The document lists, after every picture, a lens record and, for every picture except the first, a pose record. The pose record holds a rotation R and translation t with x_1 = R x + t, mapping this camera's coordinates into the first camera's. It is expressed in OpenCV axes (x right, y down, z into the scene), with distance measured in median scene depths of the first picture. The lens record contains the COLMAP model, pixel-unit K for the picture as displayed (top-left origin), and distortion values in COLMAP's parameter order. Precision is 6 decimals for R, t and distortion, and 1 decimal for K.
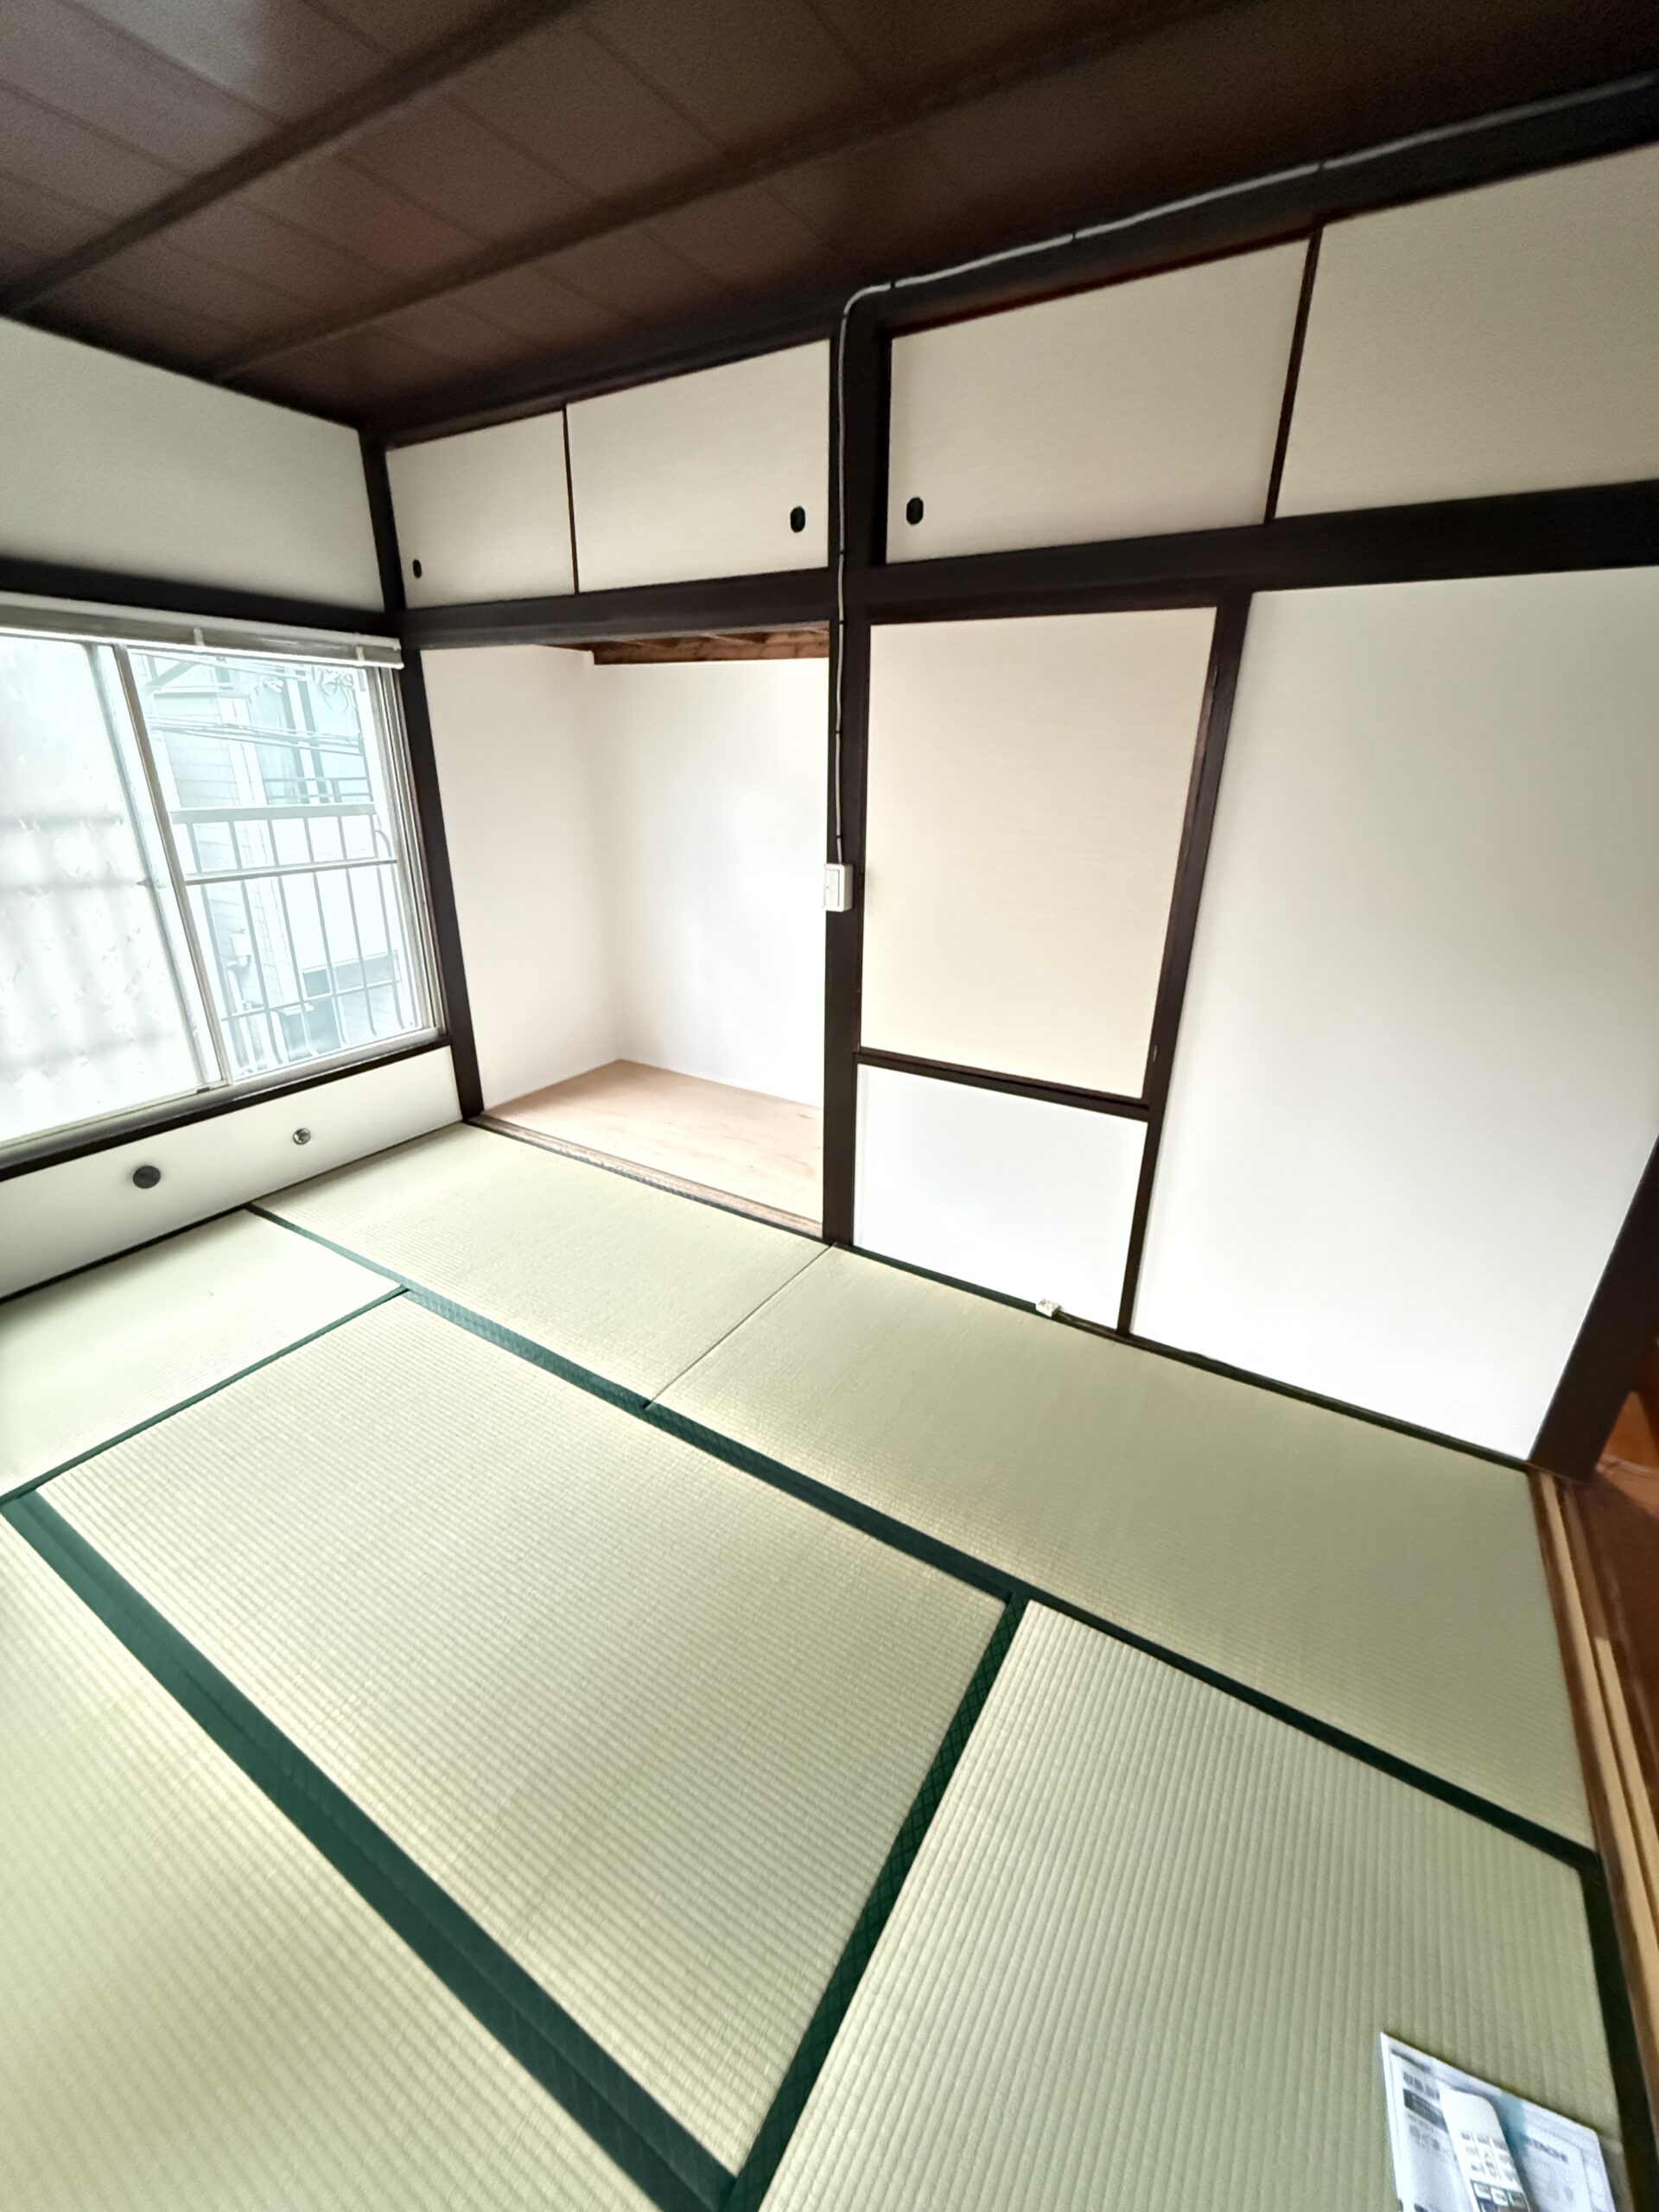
lens RADIAL K [[886.7, 0, 829.5], [0, 886.7, 1106.0], [0, 0, 1]] dist [-0.000855, 0.000254]
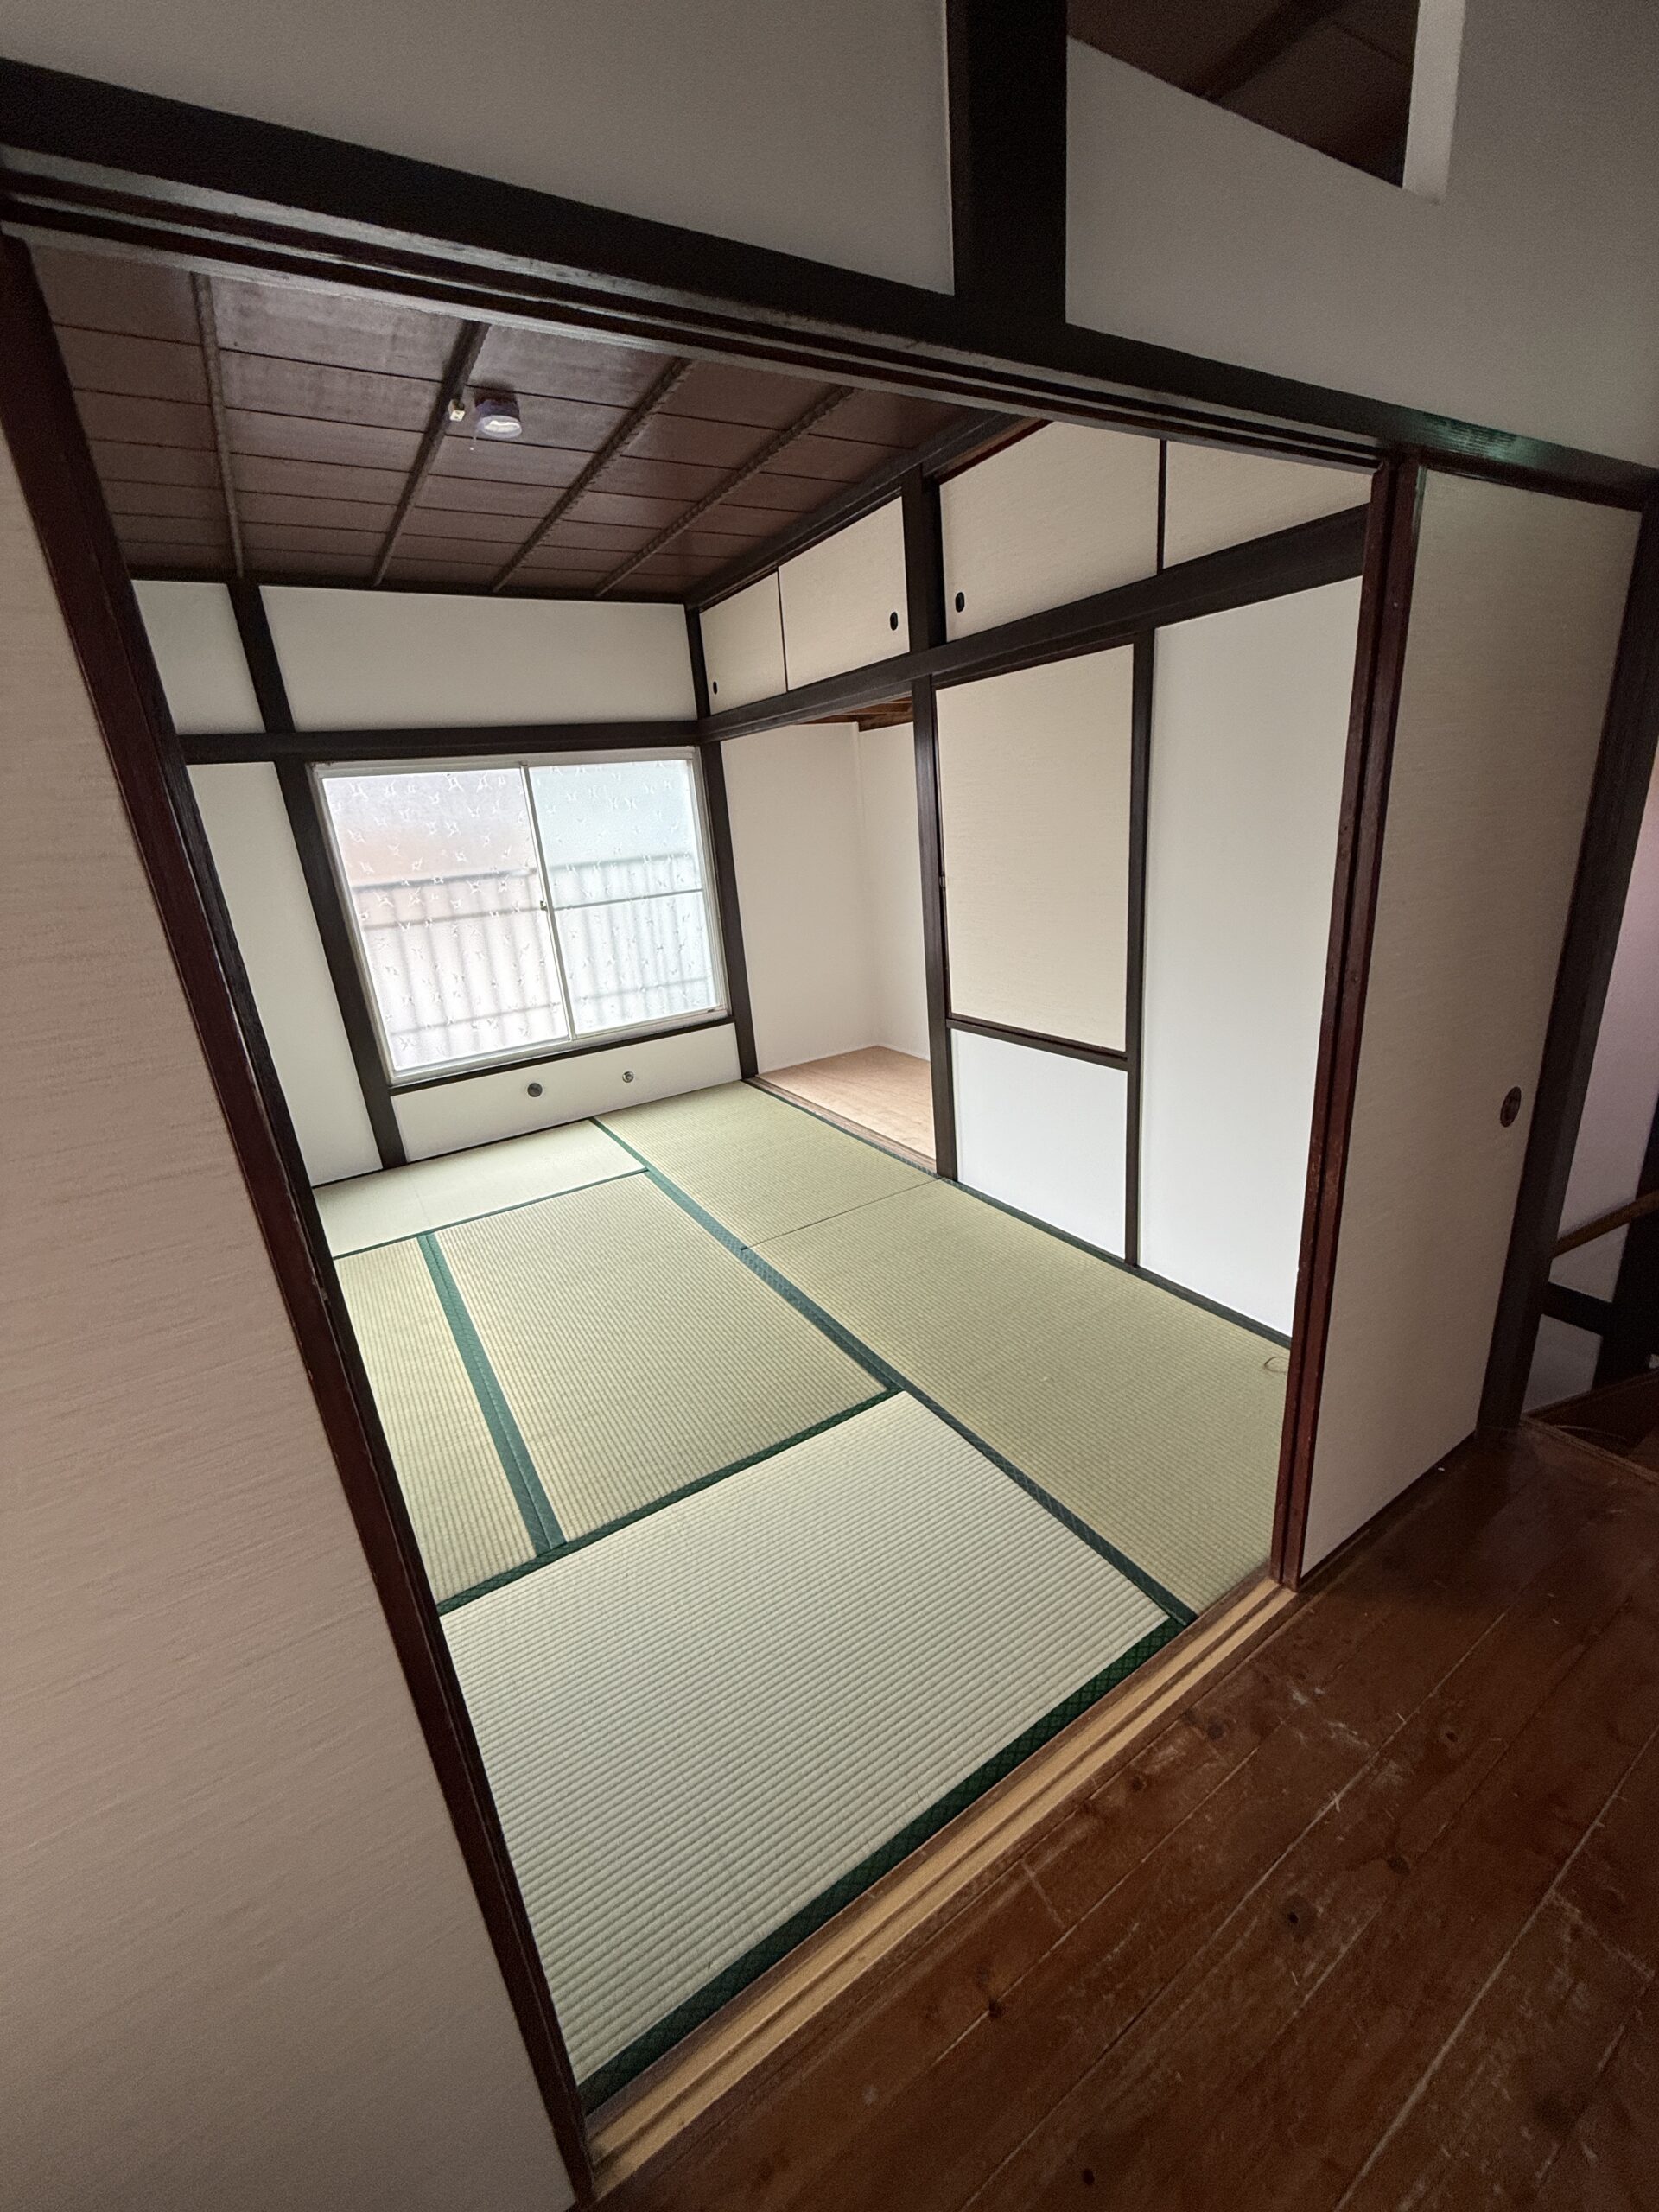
lens RADIAL K [[874.0, 0, 804.6], [0, 874.0, 1100.5], [0, 0, 1]] dist [-0.001091, -0.000002]
pose [[0.878933, 0.064756, -0.472528, 0.438947], [-0.083407, 0.996342, -0.018602, 0.094144], [0.469595, 0.055762, 0.881119, -0.177962]]
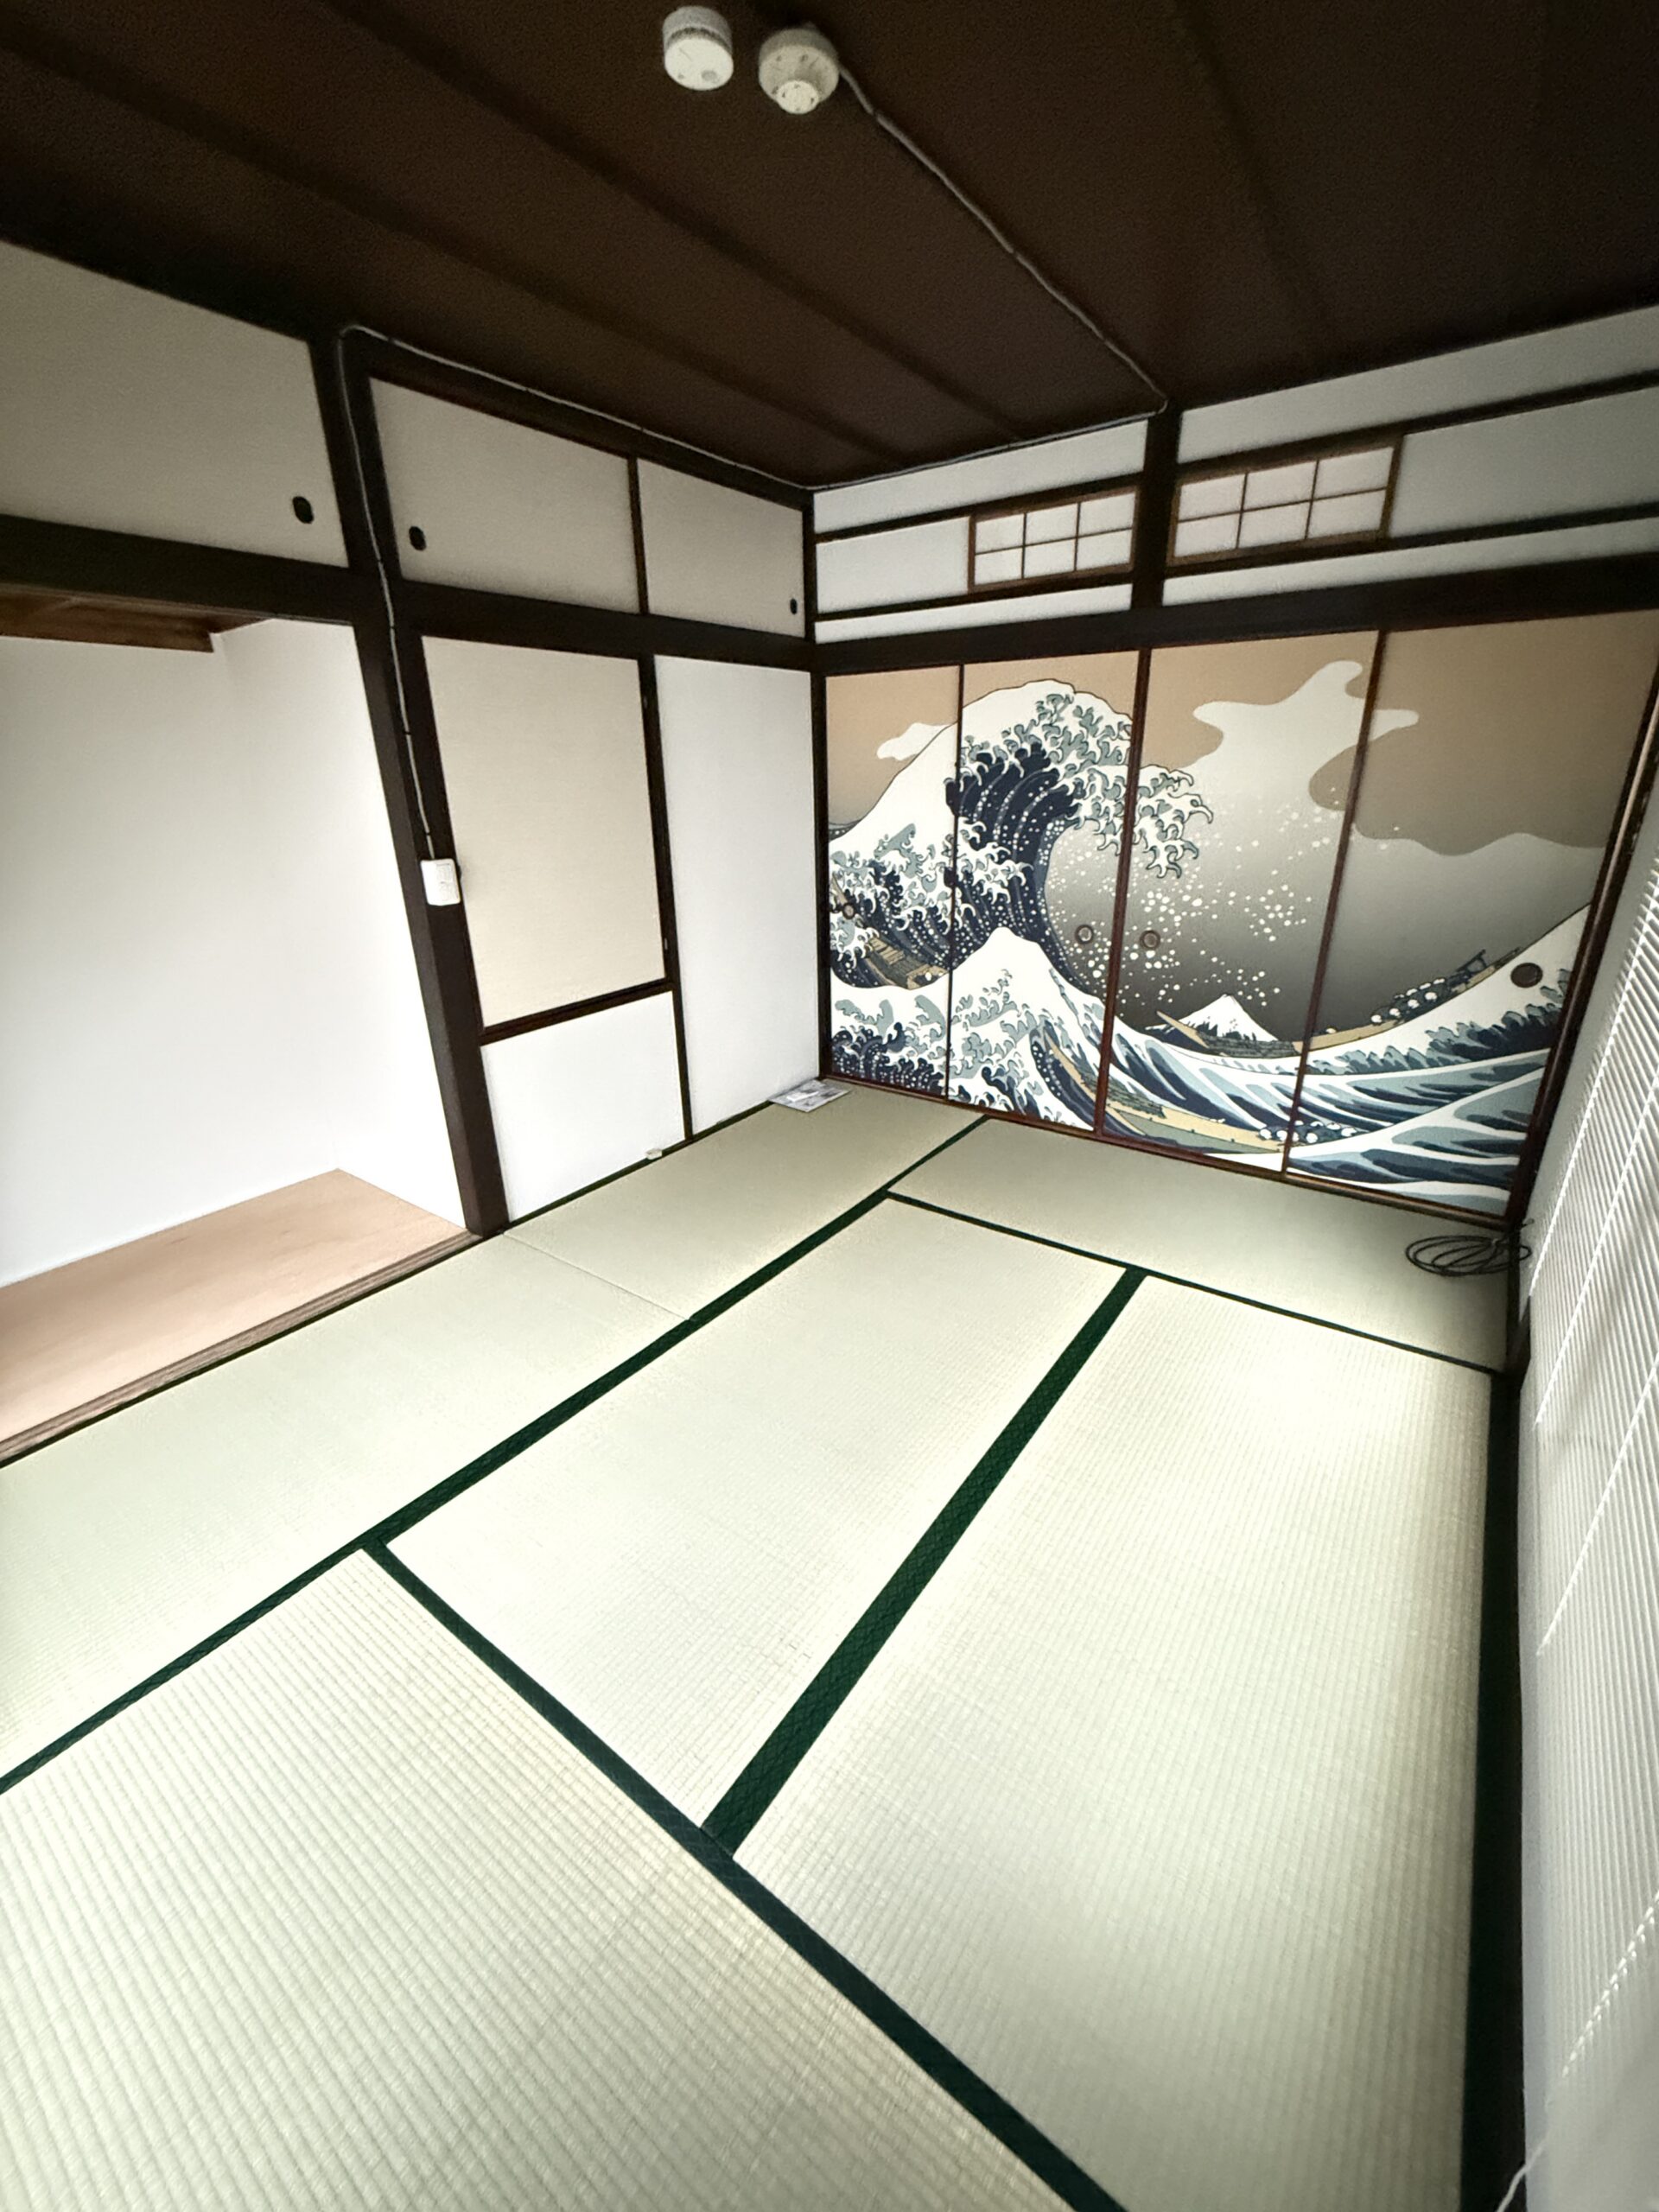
lens RADIAL K [[886.7, 0, 829.5], [0, 886.7, 1106.0], [0, 0, 1]] dist [-0.000855, 0.000254]
pose [[0.083220, -0.367694, 0.926216, -0.918944], [0.393584, 0.866004, 0.308428, -0.144320], [-0.915514, 0.338877, 0.216787, 0.404399]]
